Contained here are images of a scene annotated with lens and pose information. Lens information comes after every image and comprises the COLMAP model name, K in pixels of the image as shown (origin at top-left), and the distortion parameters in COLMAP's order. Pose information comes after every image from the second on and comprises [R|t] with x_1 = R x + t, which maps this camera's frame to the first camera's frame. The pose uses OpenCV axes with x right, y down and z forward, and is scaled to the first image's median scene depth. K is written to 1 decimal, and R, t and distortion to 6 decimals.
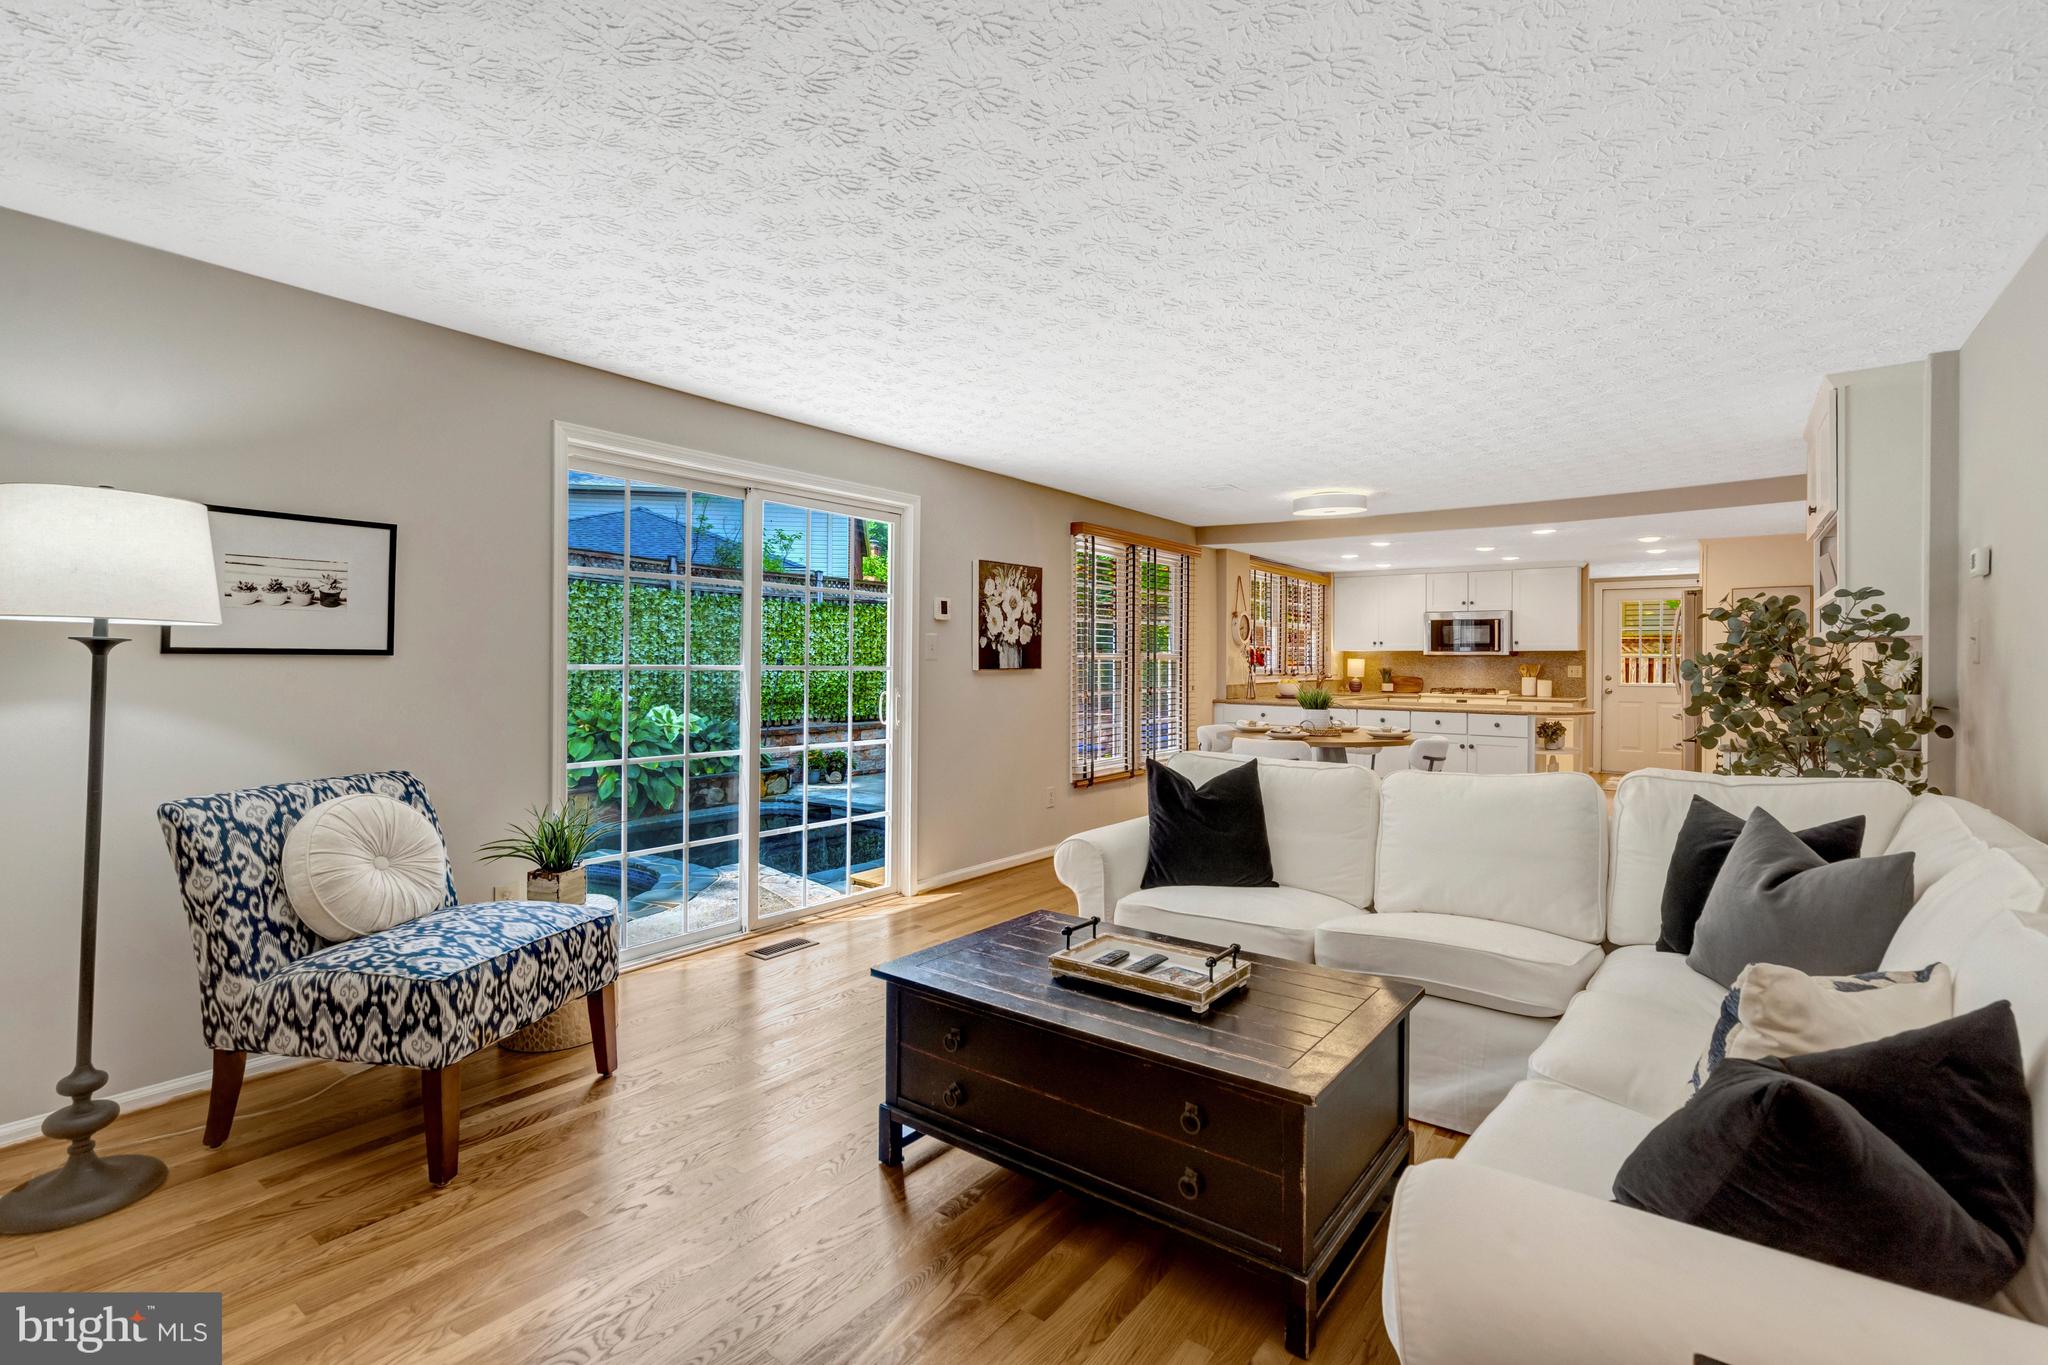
lens RADIAL K [[944.9, 0, 1010.6], [0, 944.9, 672.1], [0, 0, 1]] dist [-0.001038, -0.000040]
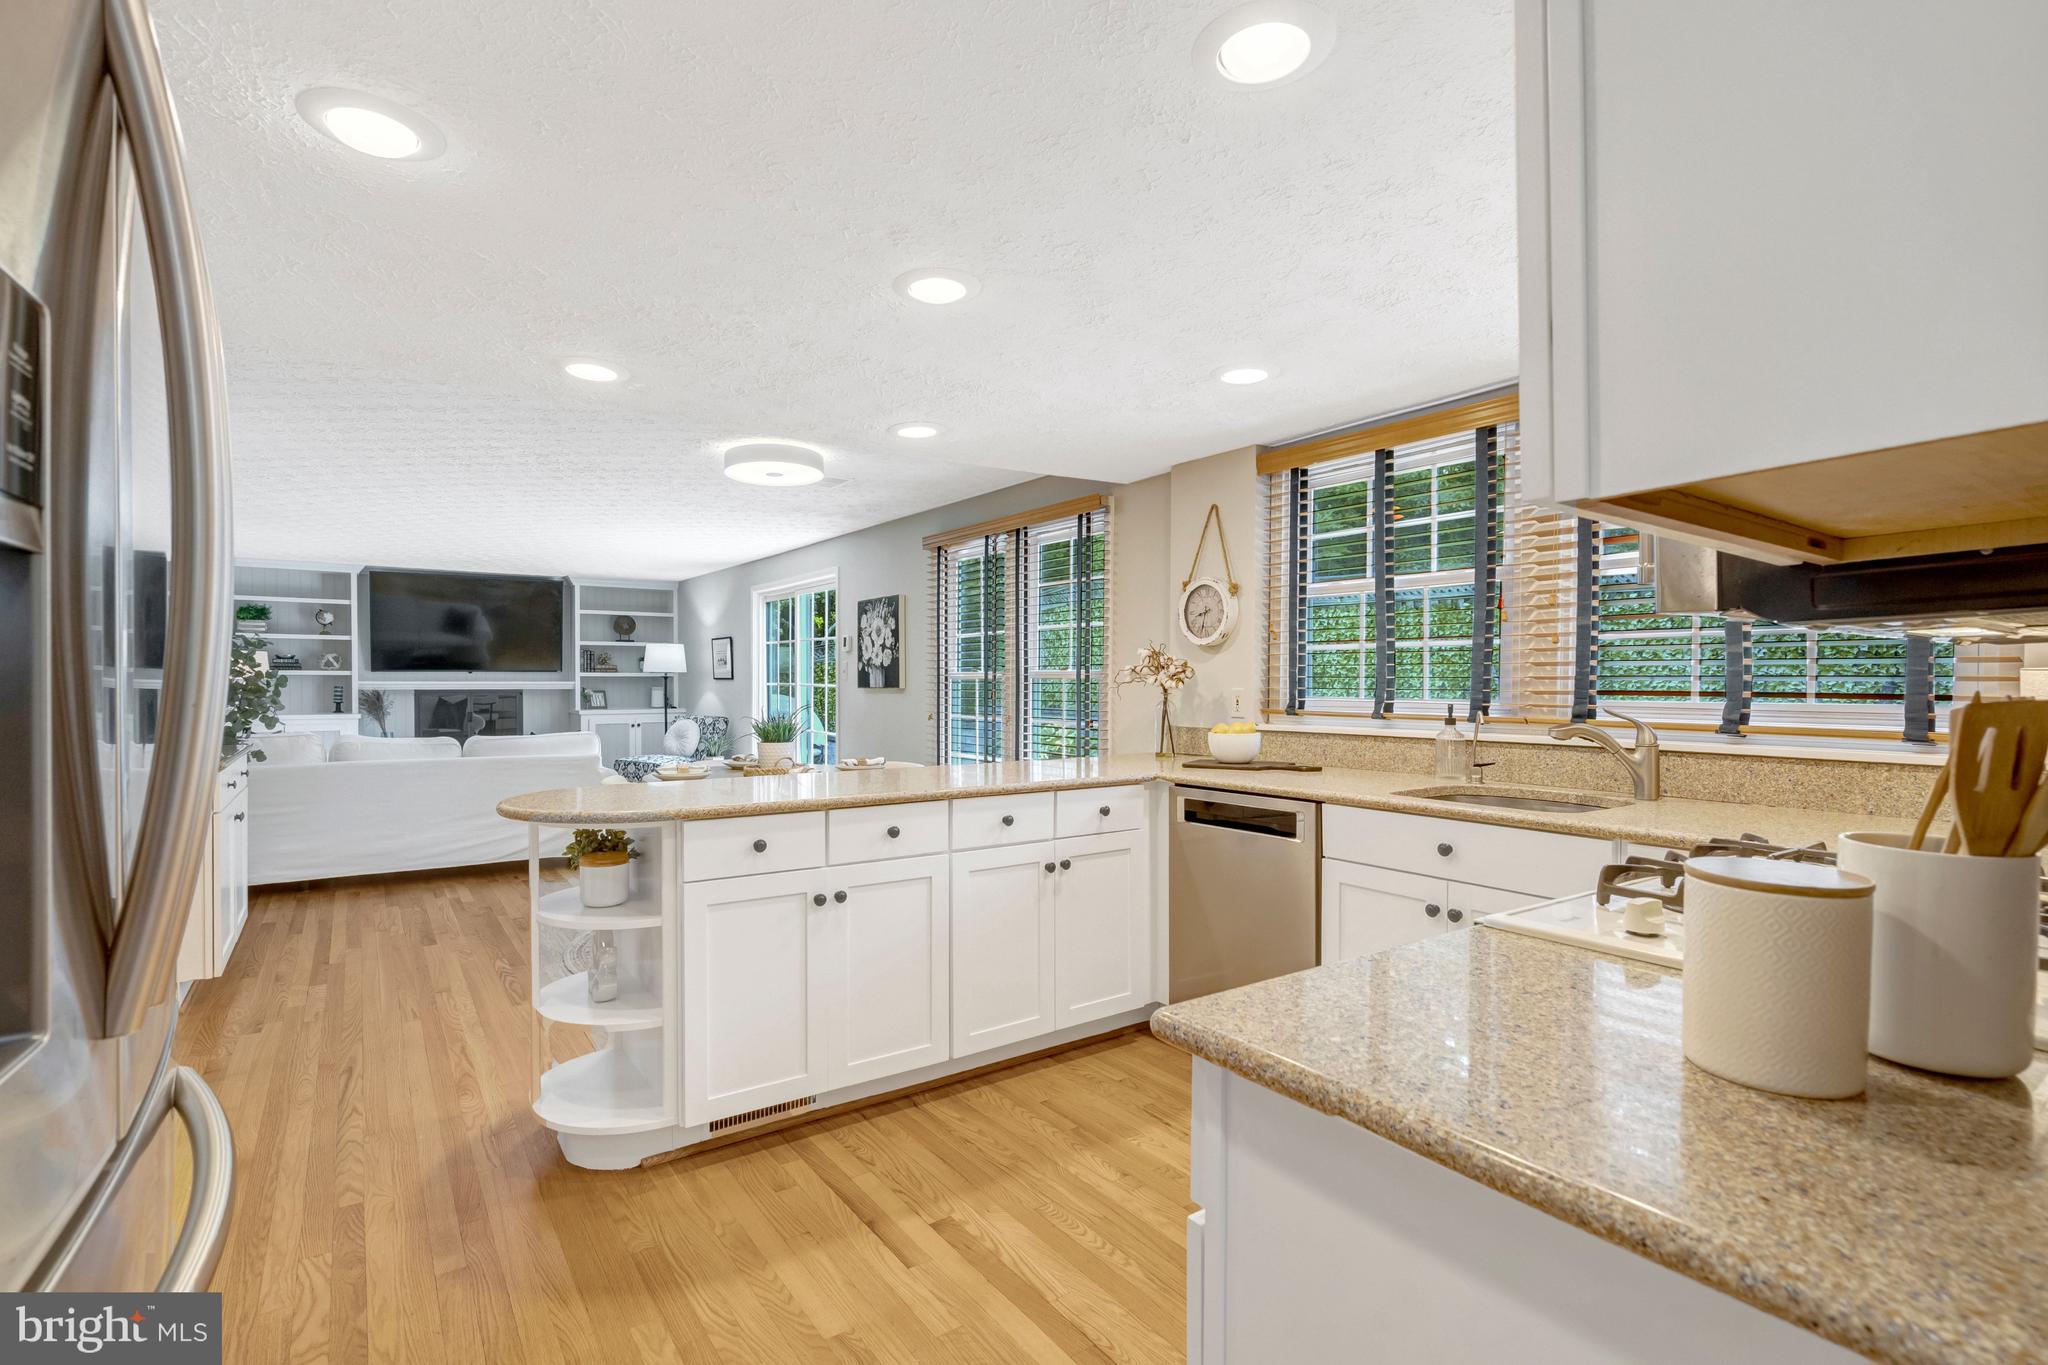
lens RADIAL K [[944.9, 0, 1010.6], [0, 944.9, 672.1], [0, 0, 1]] dist [-0.001038, -0.000040]
pose [[-0.307101, -0.010427, -0.951620, 0.862705], [-0.011951, 0.999903, -0.007099, -0.013273], [0.951602, 0.009193, -0.307196, 1.226382]]
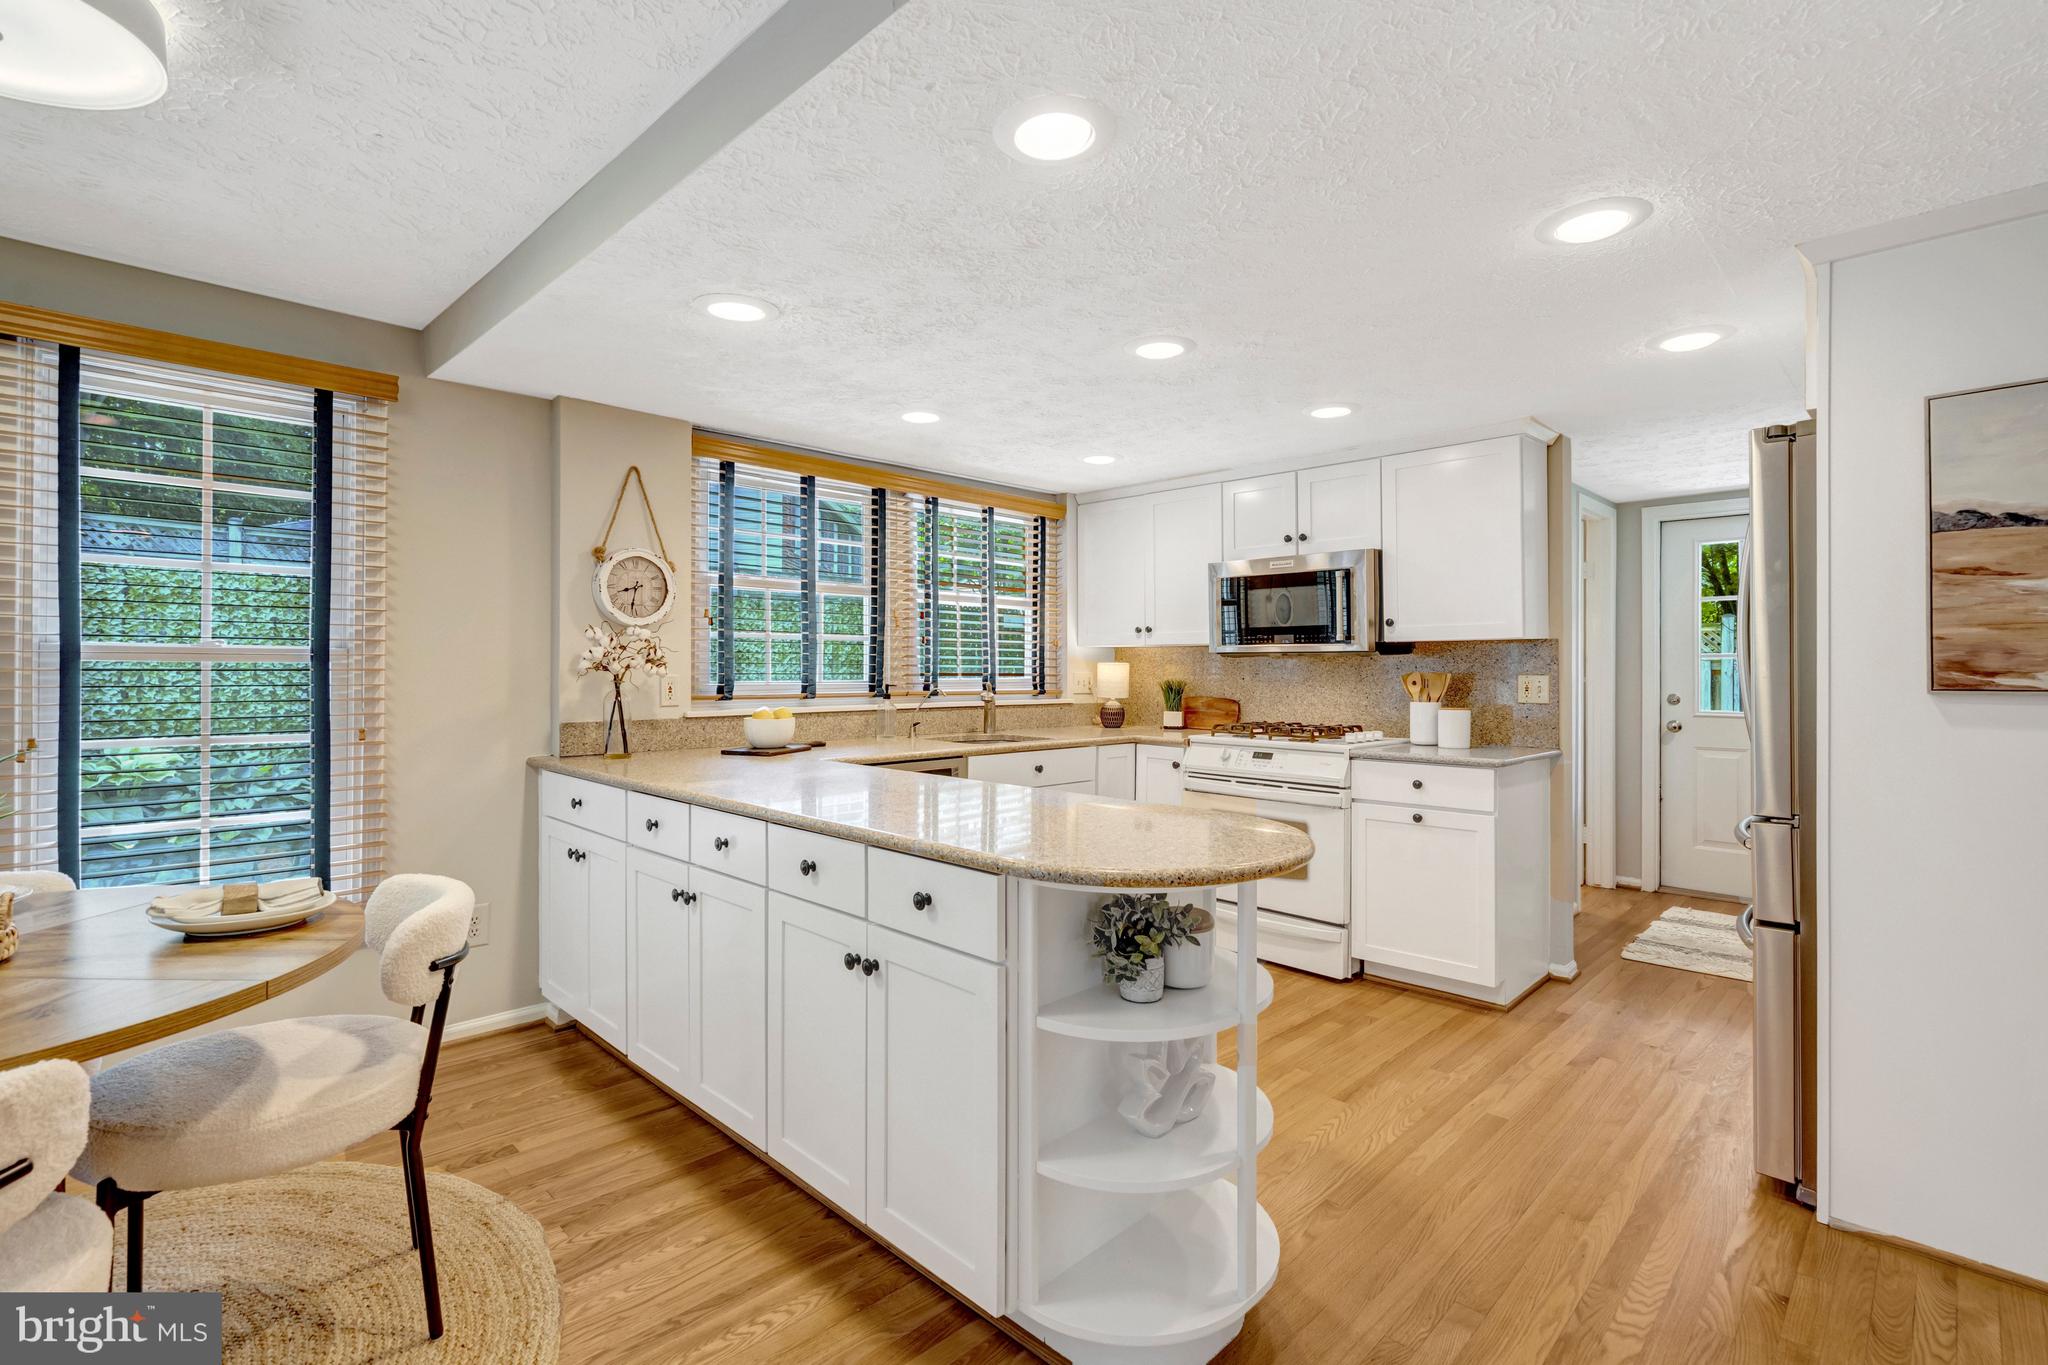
lens RADIAL K [[944.9, 0, 1010.6], [0, 944.9, 672.1], [0, 0, 1]] dist [-0.001038, -0.000040]
pose [[0.989945, -0.003057, -0.141418, 0.568775], [0.001553, 0.999941, -0.010745, -0.004925], [0.141443, 0.010417, 0.989892, 0.729985]]
